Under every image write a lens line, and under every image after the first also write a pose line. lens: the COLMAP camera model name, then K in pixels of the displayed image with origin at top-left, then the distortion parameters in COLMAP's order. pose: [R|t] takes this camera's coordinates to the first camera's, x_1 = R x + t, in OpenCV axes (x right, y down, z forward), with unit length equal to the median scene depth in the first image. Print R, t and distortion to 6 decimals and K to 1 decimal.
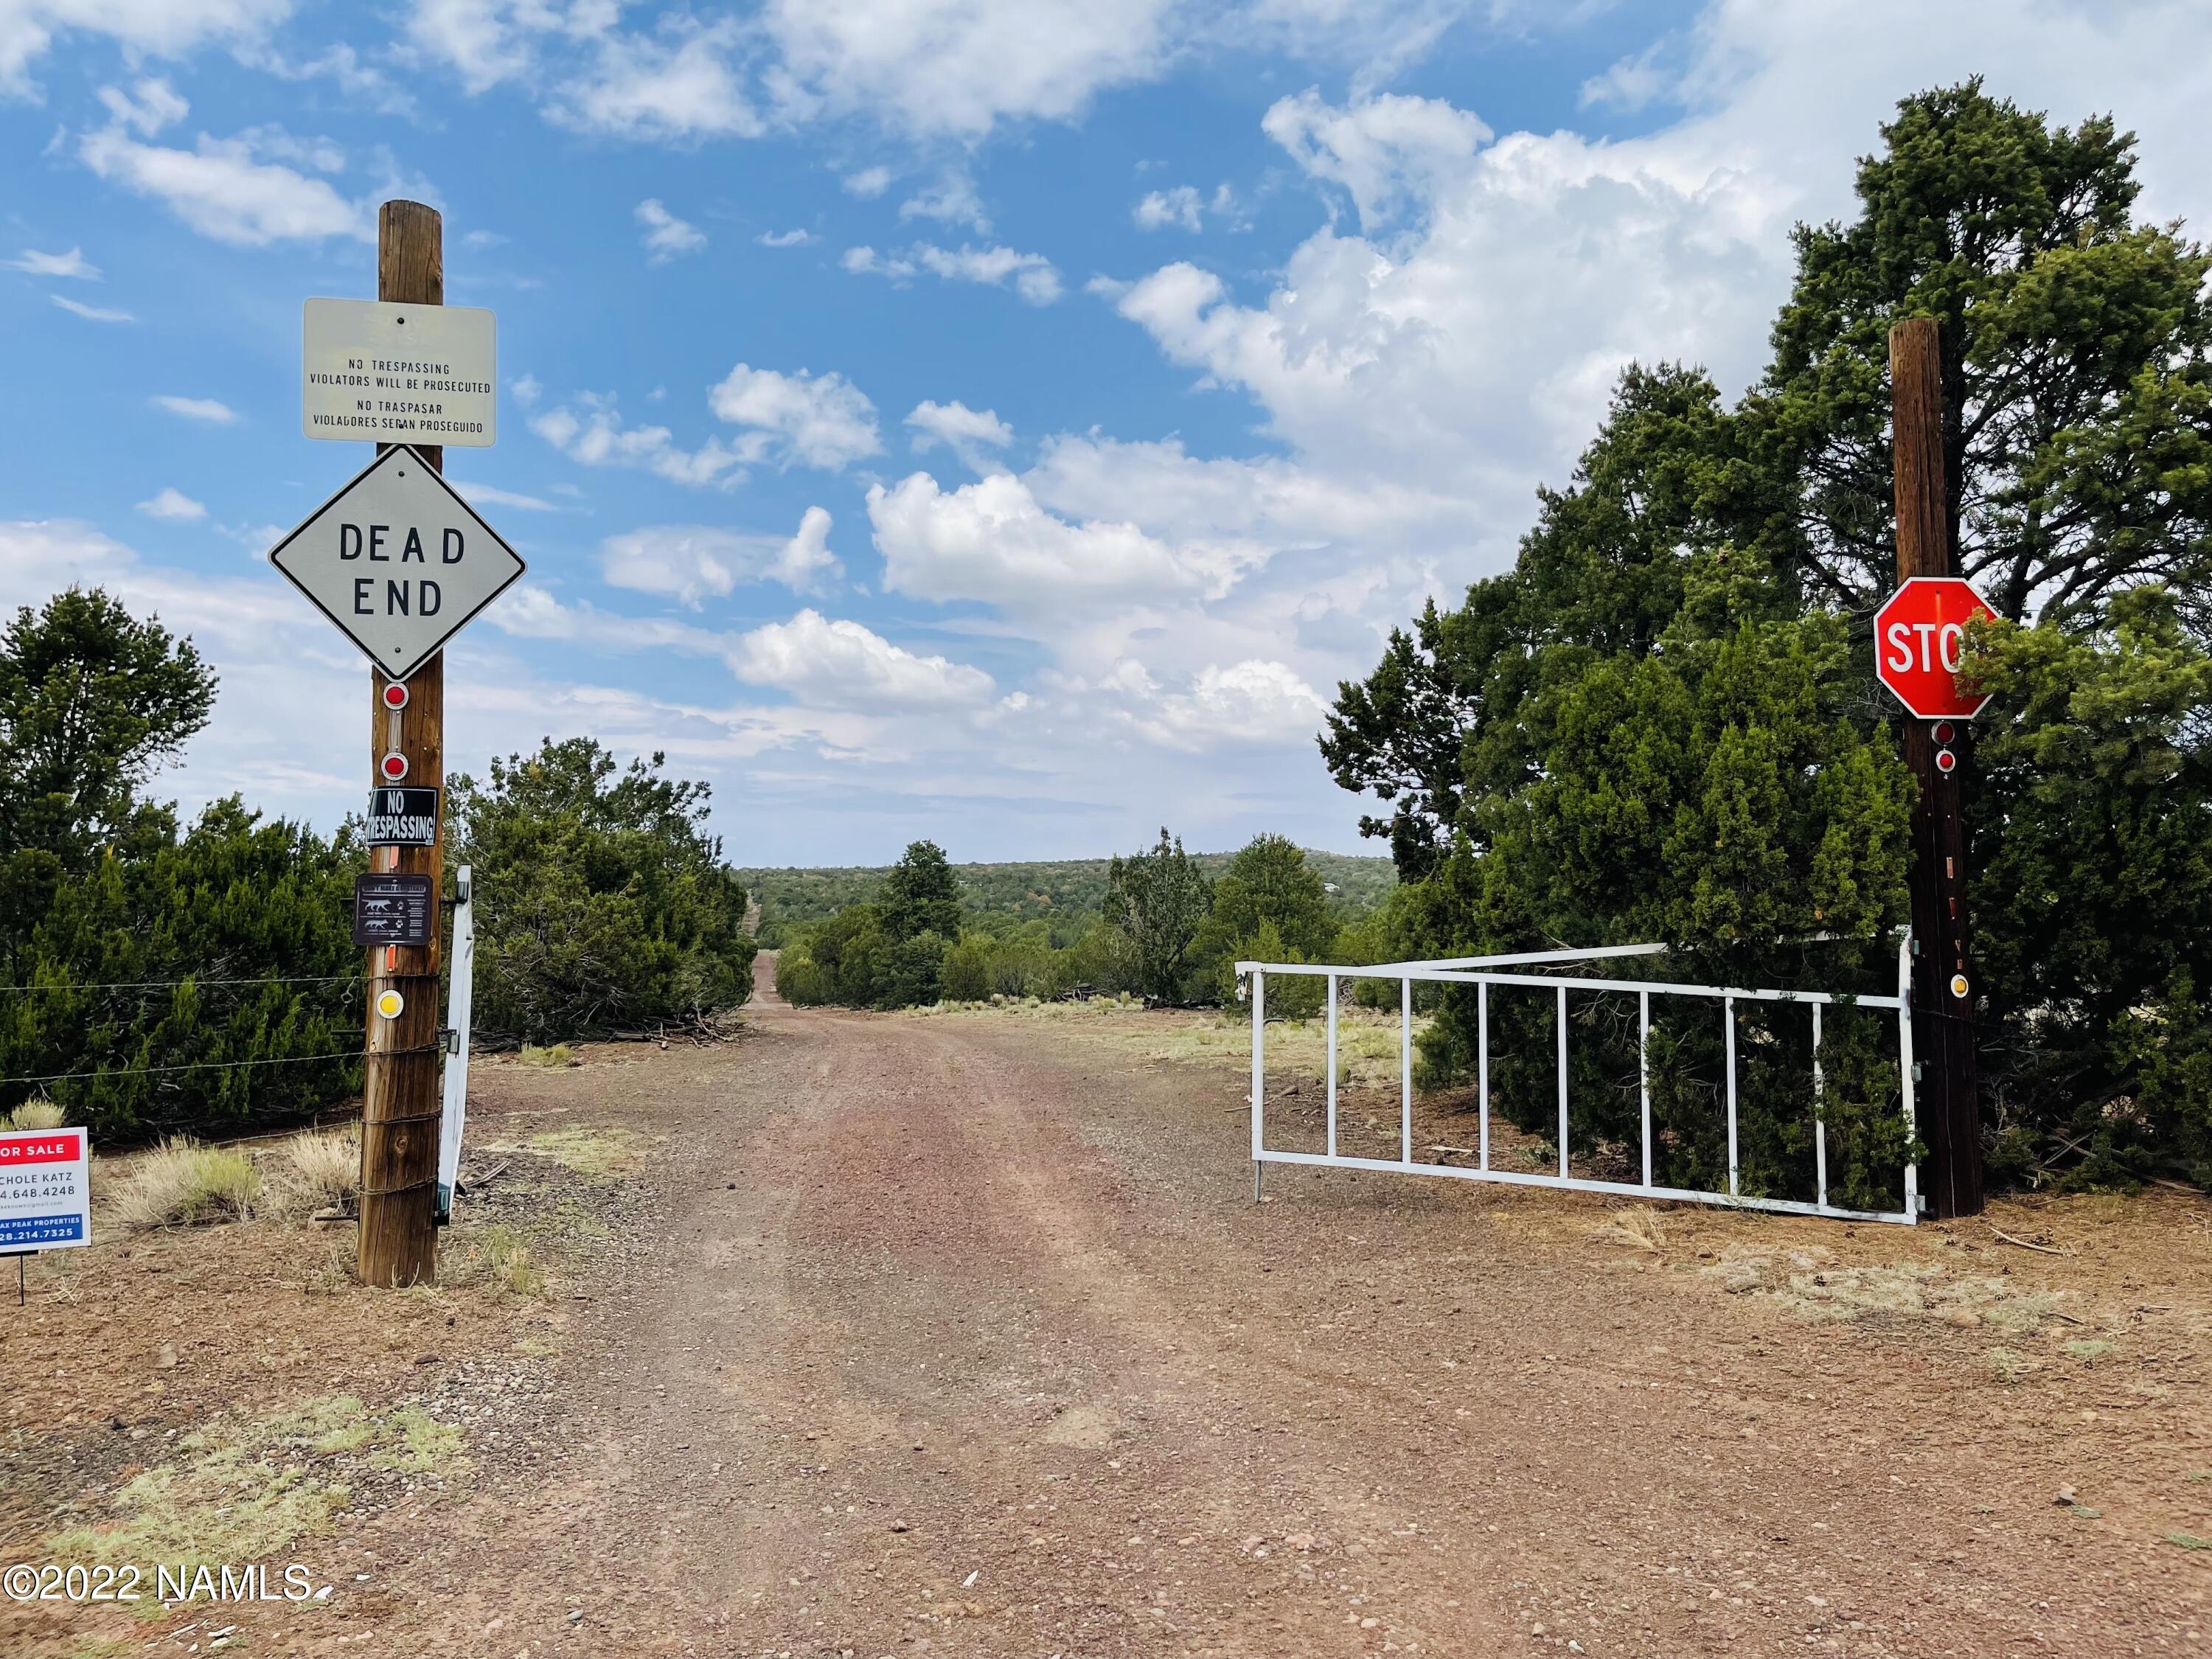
lens RADIAL K [[1720.5, 0, 1107.3], [0, 1720.5, 671.4], [0, 0, 1]] dist [0.028606, -0.007371]
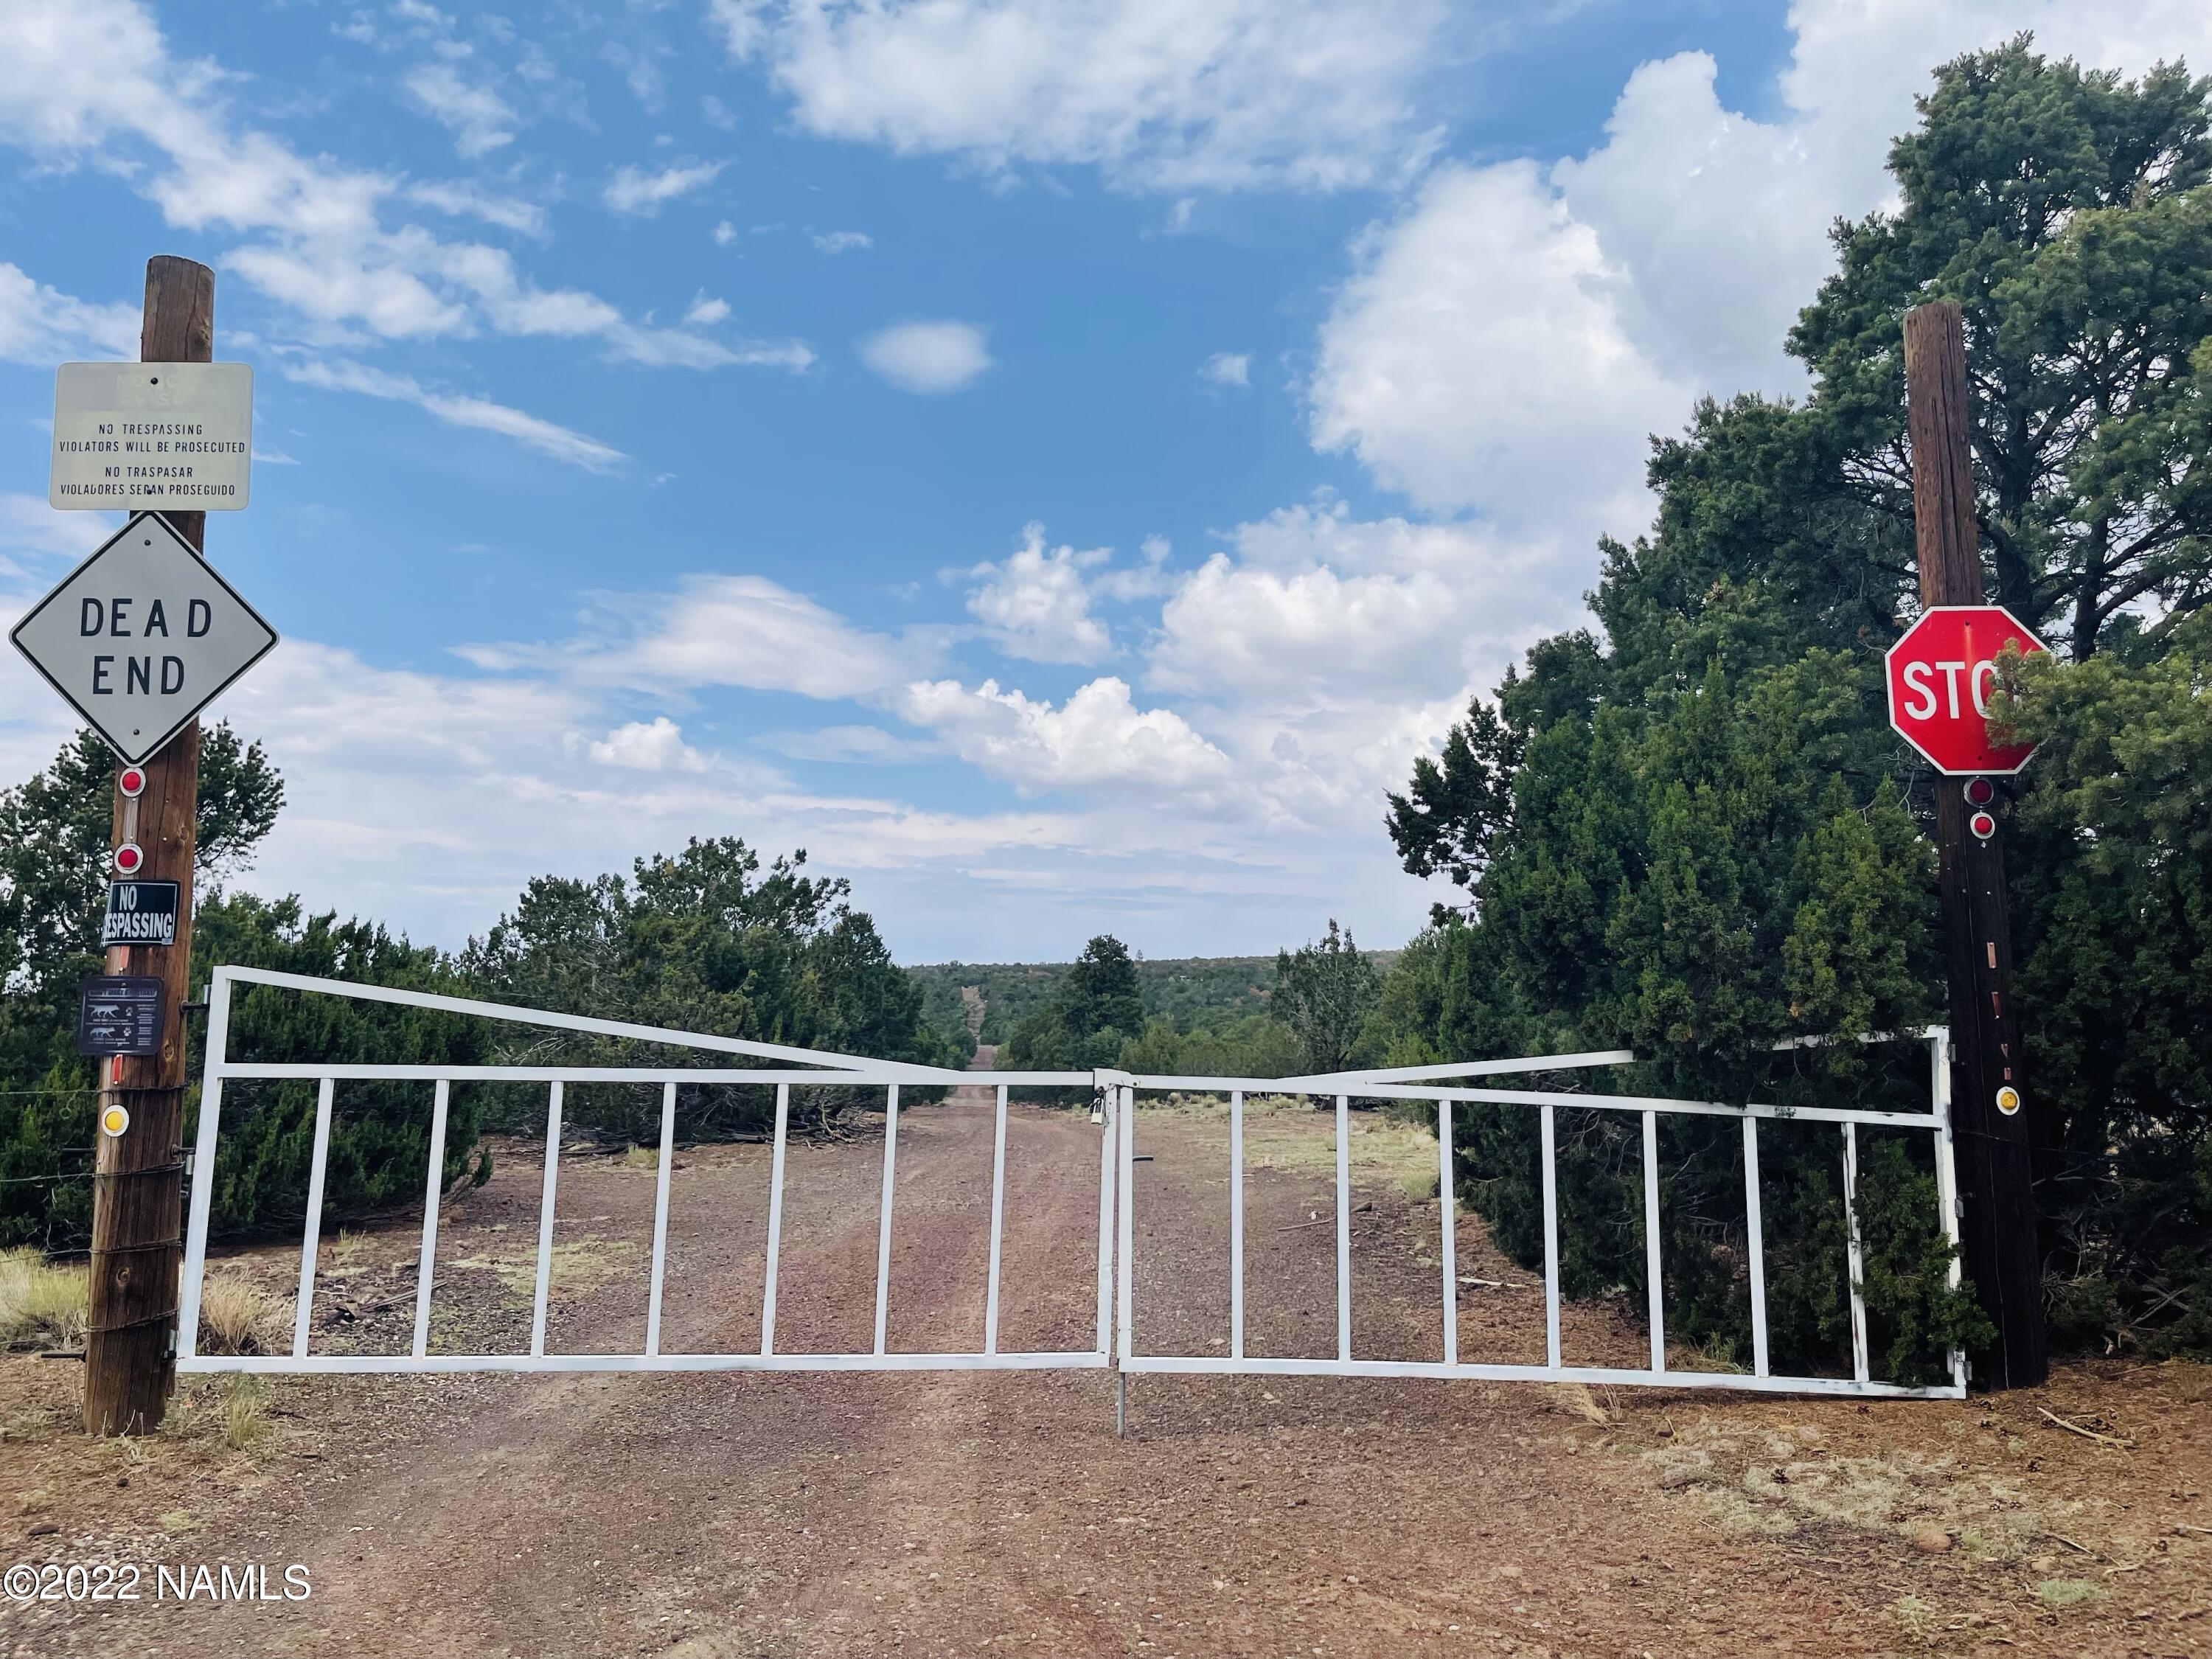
lens RADIAL K [[1664.2, 0, 1166.9], [0, 1664.2, 688.9], [0, 0, 1]] dist [0.047141, -0.054120]
pose [[0.990750, -0.029223, -0.132514, 0.204971], [0.022661, 0.998454, -0.050764, 0.018259], [0.133793, 0.047292, 0.989880, 0.149097]]
